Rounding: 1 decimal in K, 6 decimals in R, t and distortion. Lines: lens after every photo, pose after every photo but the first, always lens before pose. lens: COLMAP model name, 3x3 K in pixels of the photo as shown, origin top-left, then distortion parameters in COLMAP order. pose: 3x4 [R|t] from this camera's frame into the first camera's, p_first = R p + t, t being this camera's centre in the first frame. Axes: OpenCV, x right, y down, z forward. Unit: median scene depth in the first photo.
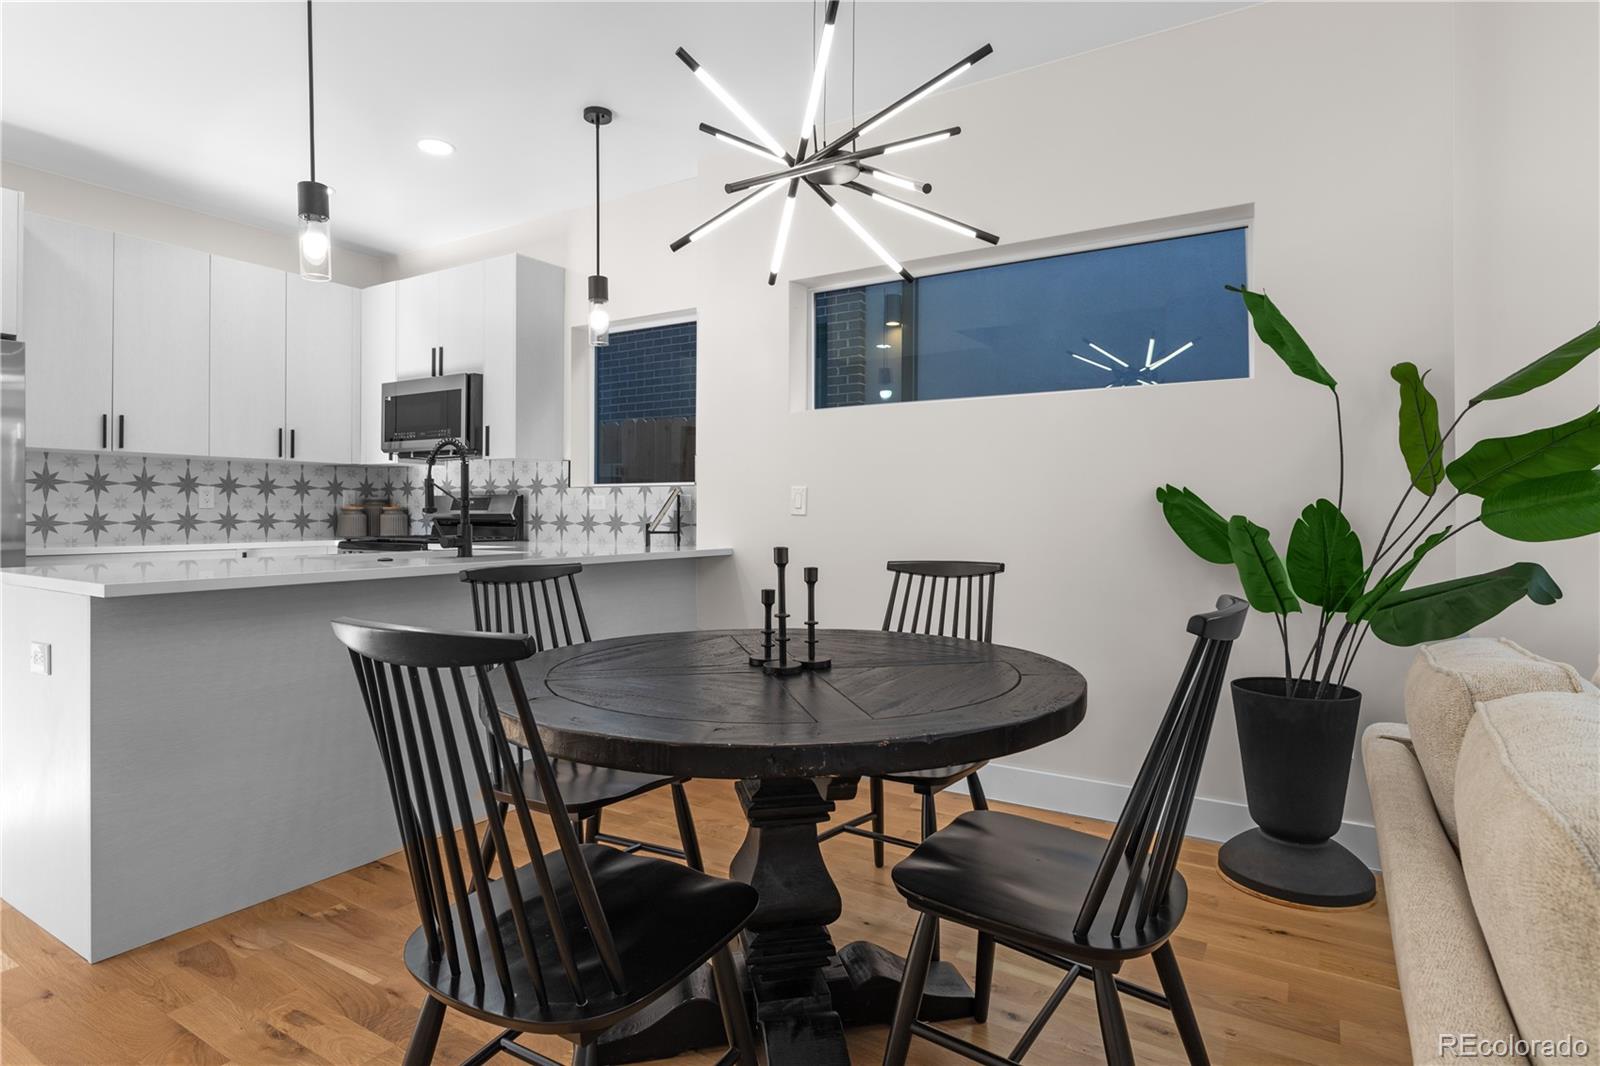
lens RADIAL K [[846.0, 0, 801.1], [0, 846.0, 518.2], [0, 0, 1]] dist [-0.002068, 0.000102]
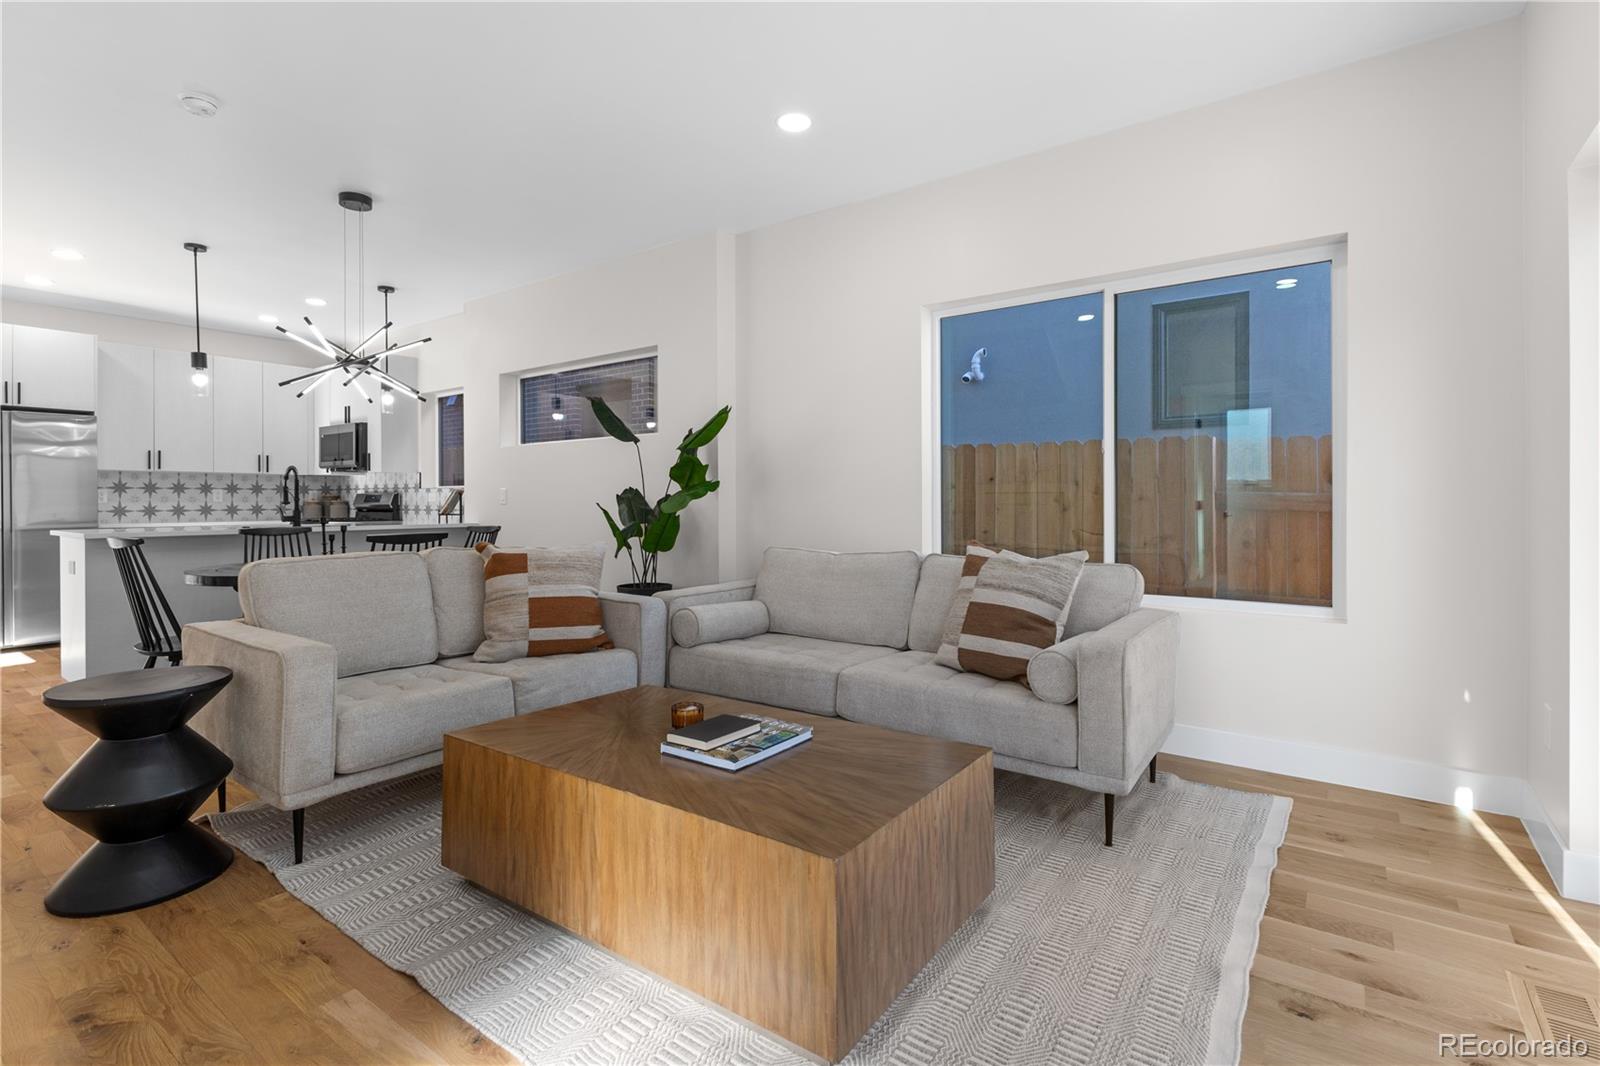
lens RADIAL K [[753.7, 0, 785.0], [0, 753.7, 502.7], [0, 0, 1]] dist [0.017919, -0.000057]
pose [[0.995597, -0.005515, -0.093576, 0.575123], [0.004990, 0.999971, -0.005837, 0.003961], [0.093605, 0.005344, 0.995595, -0.418409]]
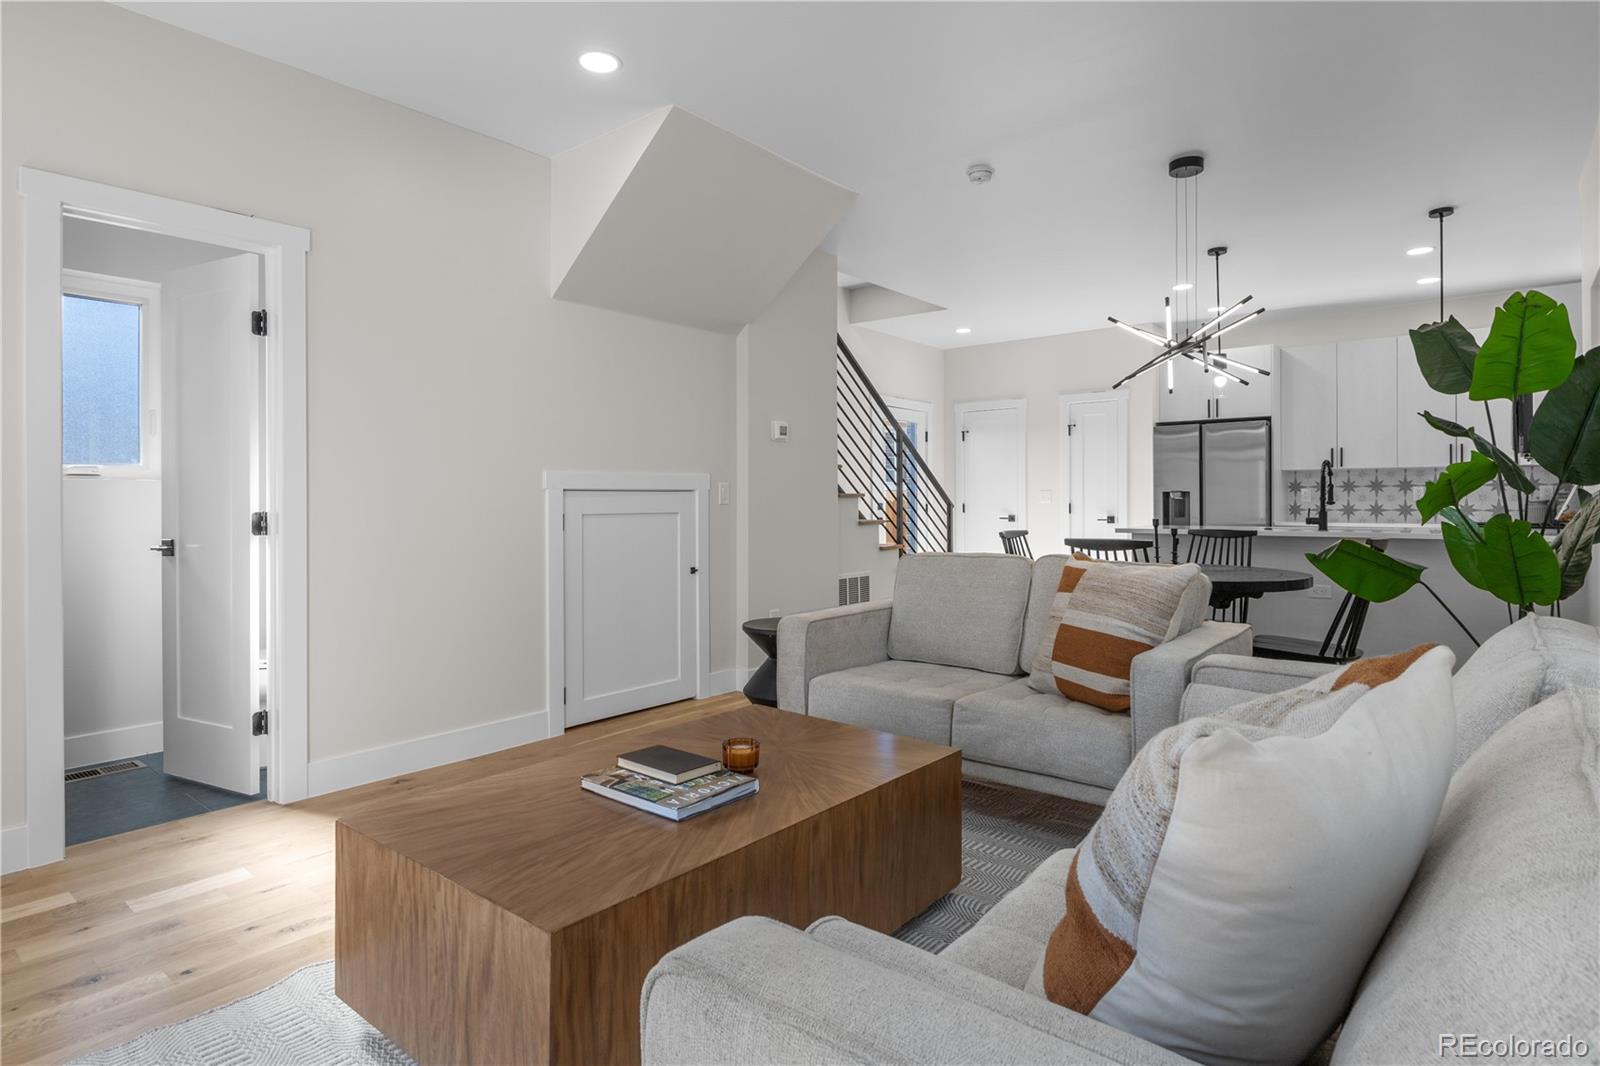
lens RADIAL K [[846.0, 0, 812.3], [0, 846.0, 504.7], [0, 0, 1]] dist [-0.002068, 0.000102]
pose [[-0.124060, 0.001923, -0.992273, 0.907203], [-0.006831, 0.999973, 0.002792, -0.002296], [0.992251, 0.007124, -0.124044, 0.120796]]
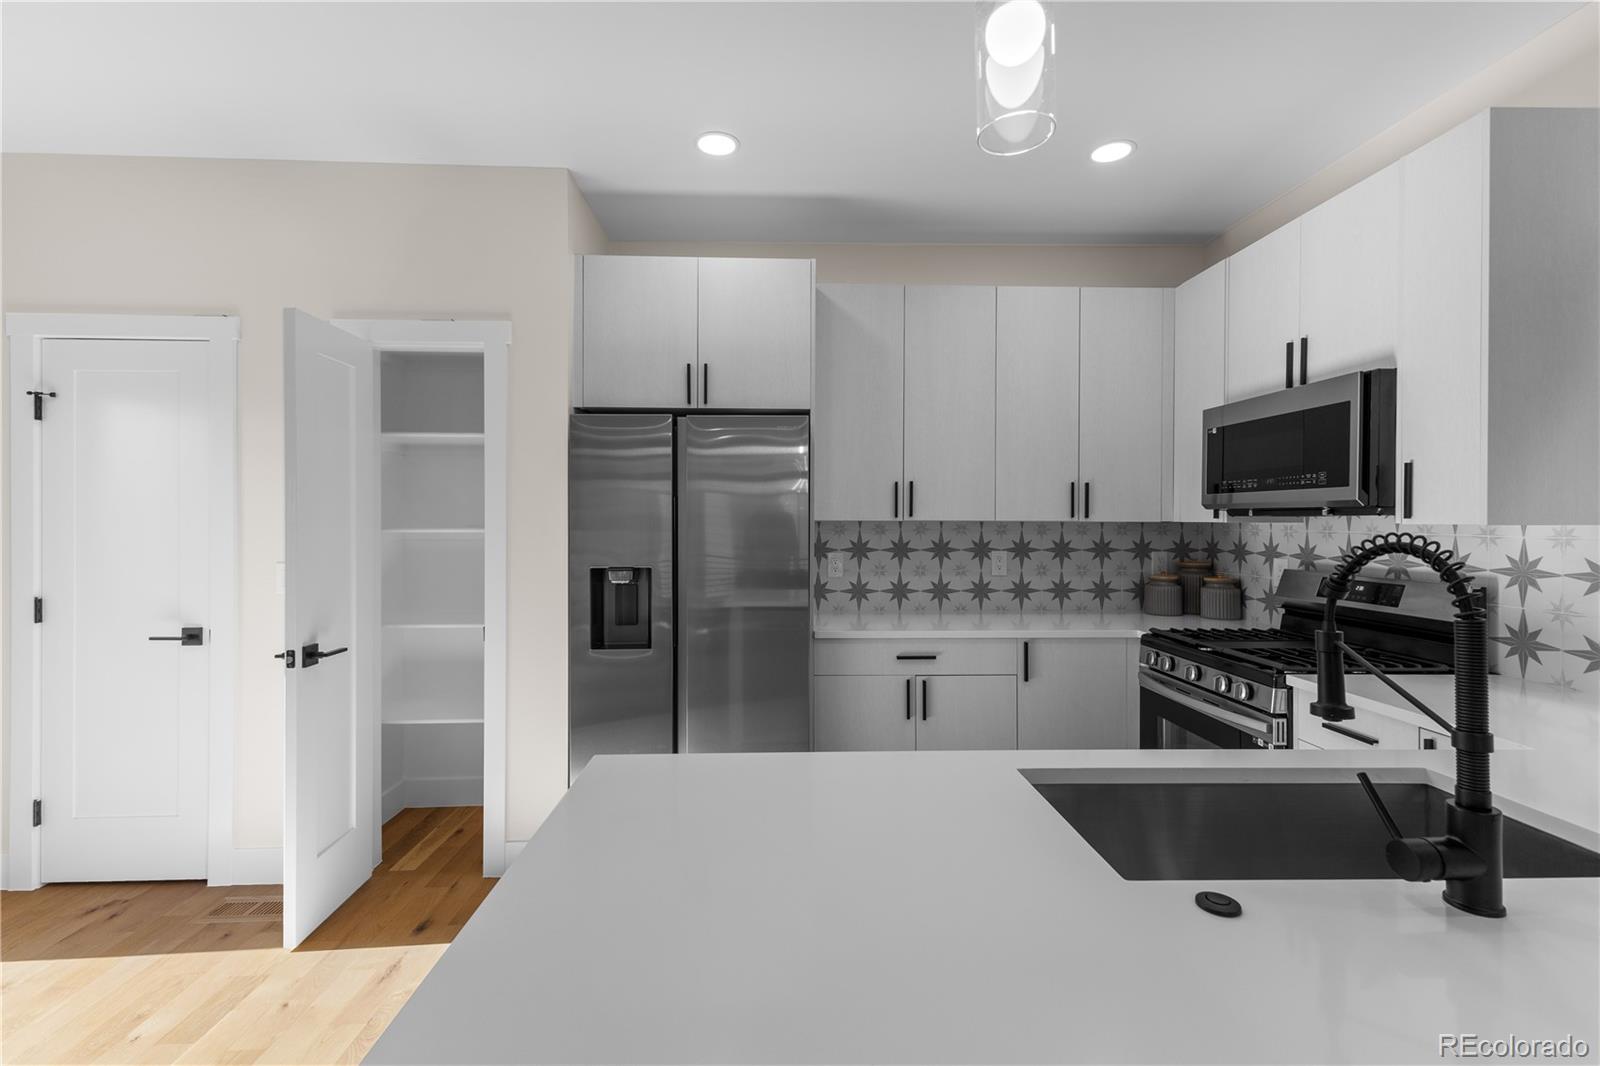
lens RADIAL K [[697.9, 0, 797.4], [0, 697.9, 520.3], [0, 0, 1]] dist [0.014205, -0.000736]
pose [[0.552228, -0.002954, -0.833688, -0.201054], [-0.008149, 0.999927, -0.008940, -0.061908], [0.833653, 0.011731, 0.552164, 0.407781]]
